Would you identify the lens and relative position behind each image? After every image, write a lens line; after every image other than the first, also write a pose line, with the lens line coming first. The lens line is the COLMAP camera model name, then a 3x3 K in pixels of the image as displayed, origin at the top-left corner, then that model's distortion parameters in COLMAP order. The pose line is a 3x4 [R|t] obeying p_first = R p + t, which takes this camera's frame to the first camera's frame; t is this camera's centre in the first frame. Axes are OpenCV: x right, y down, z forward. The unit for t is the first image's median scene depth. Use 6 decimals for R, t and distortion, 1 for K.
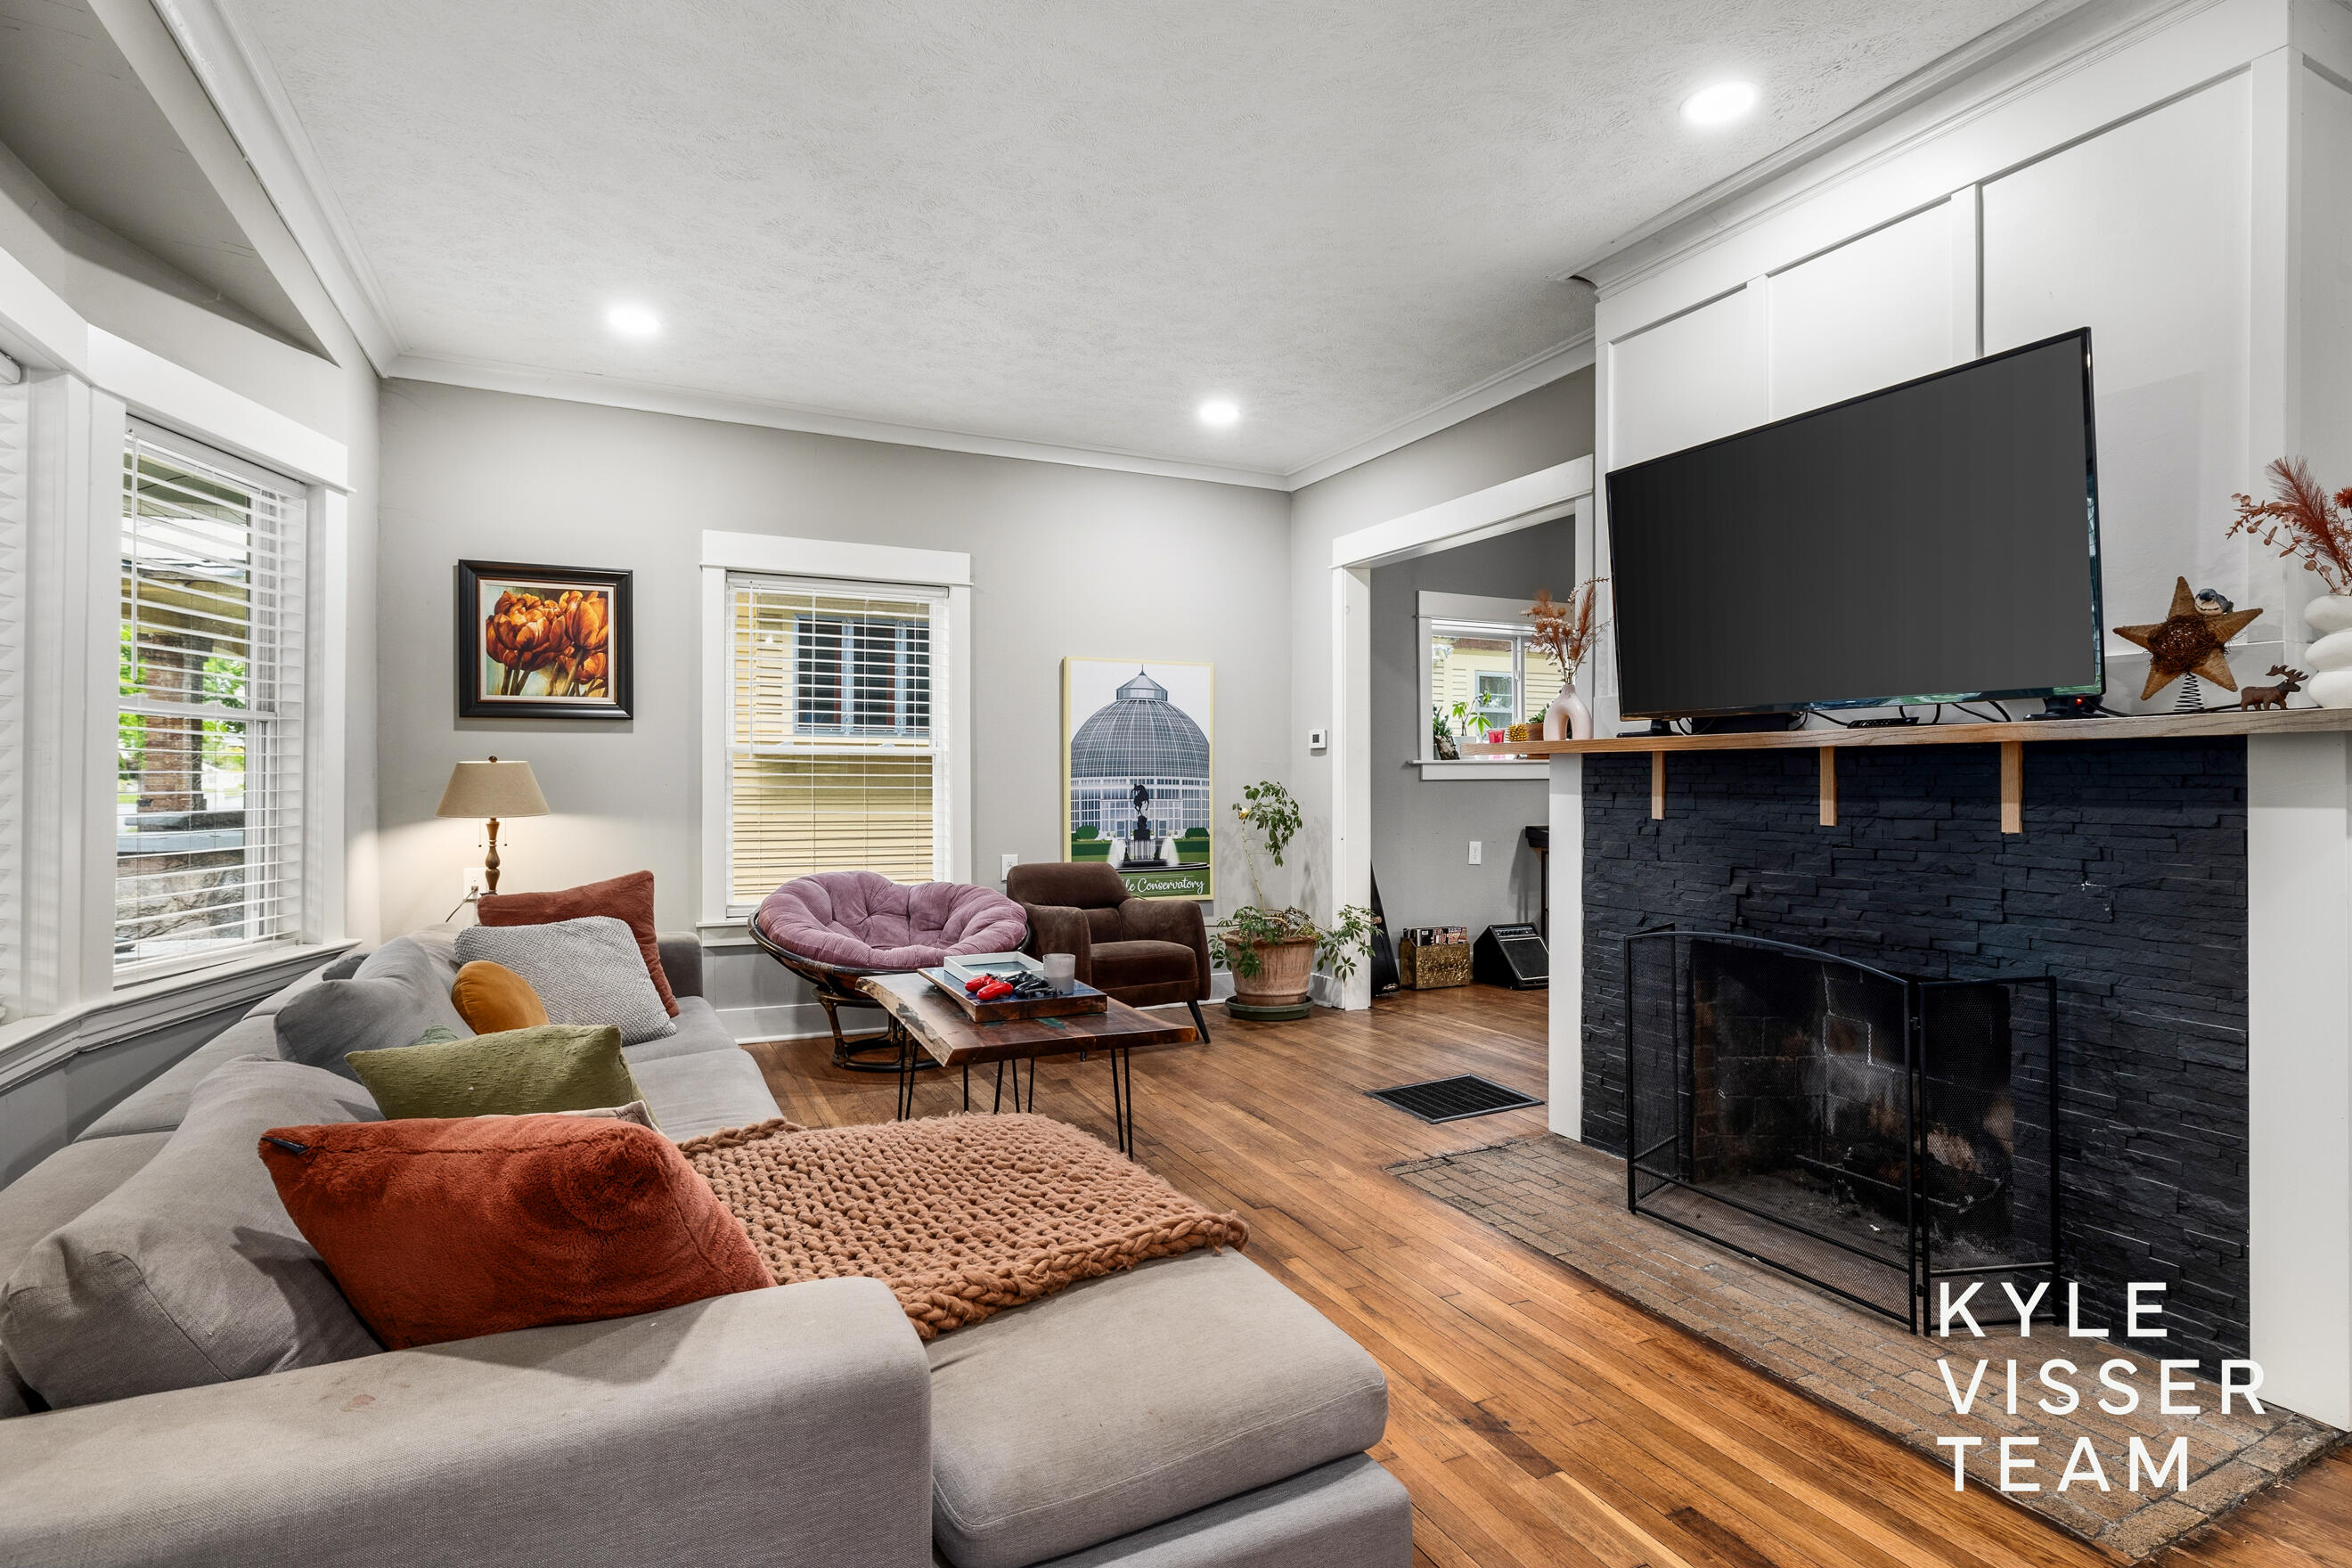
lens RADIAL K [[1187.3, 0, 1175.3], [0, 1187.3, 784.8], [0, 0, 1]] dist [0.038002, 0.000473]
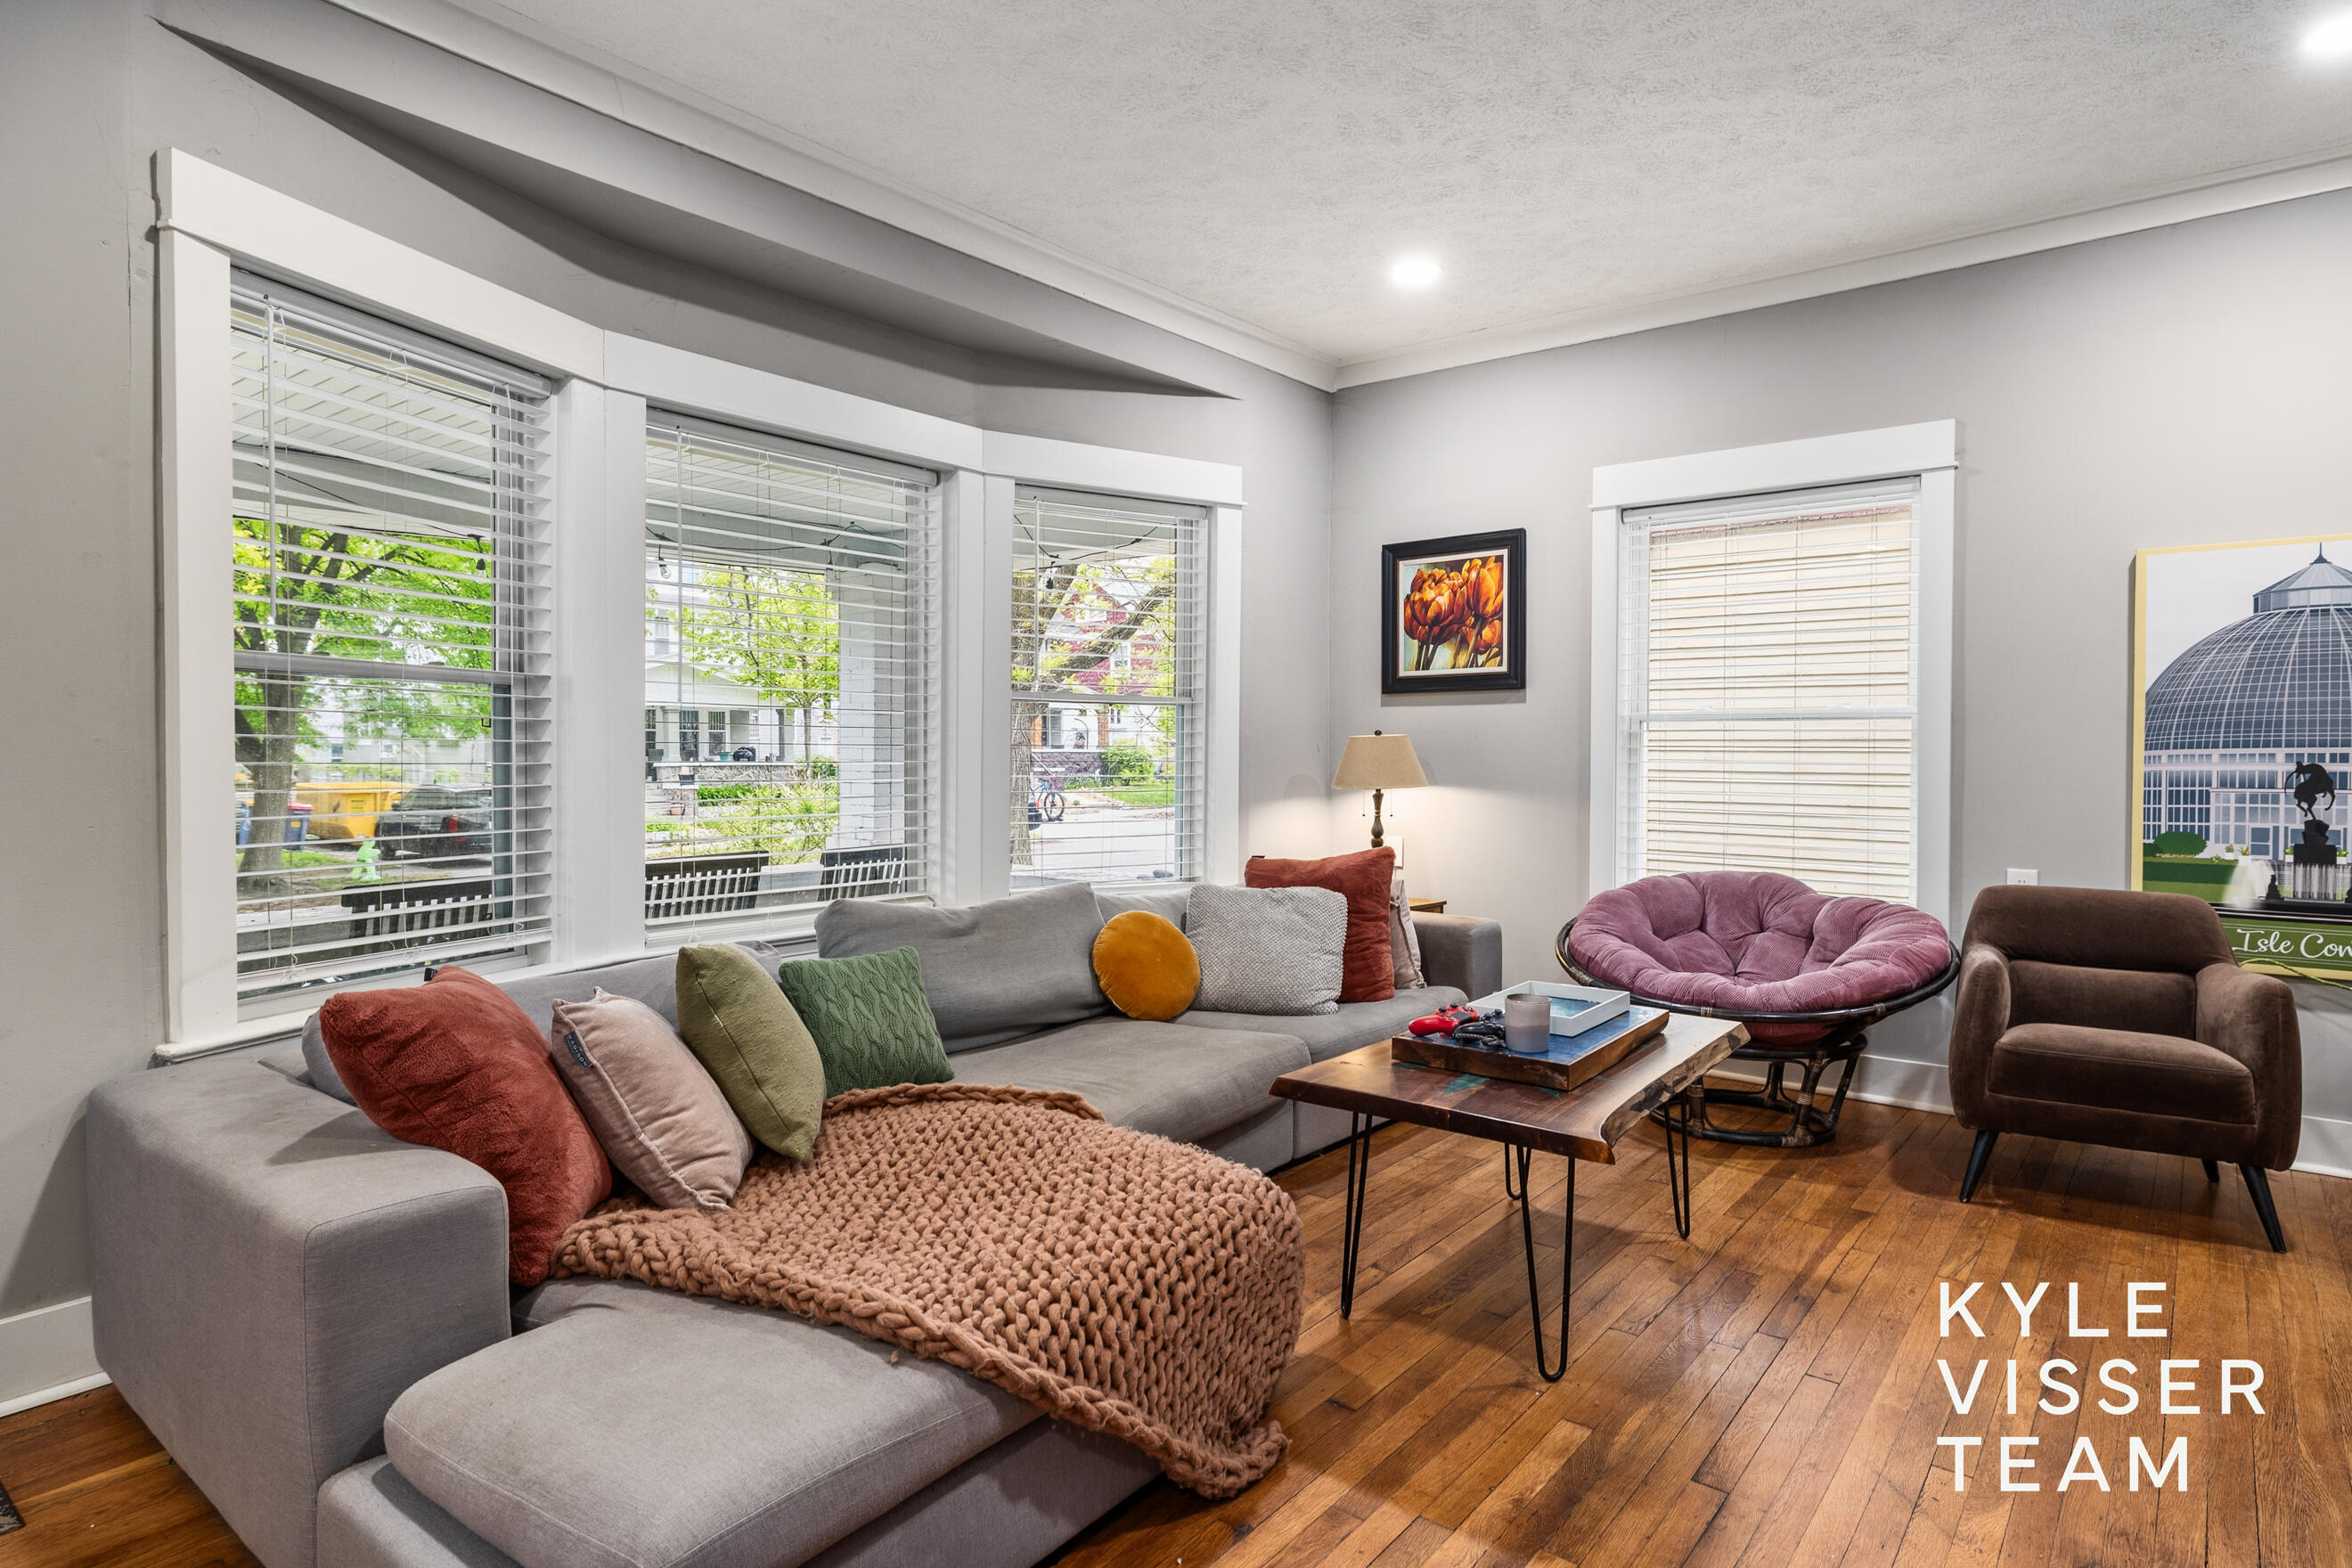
lens RADIAL K [[1291.6, 0, 1169.5], [0, 1291.6, 768.4], [0, 0, 1]] dist [-0.004010, -0.000439]
pose [[0.433921, 0.008724, -0.900909, 0.336586], [-0.009464, 0.999942, 0.005125, 0.005244], [0.900901, 0.006302, 0.433979, 0.321330]]
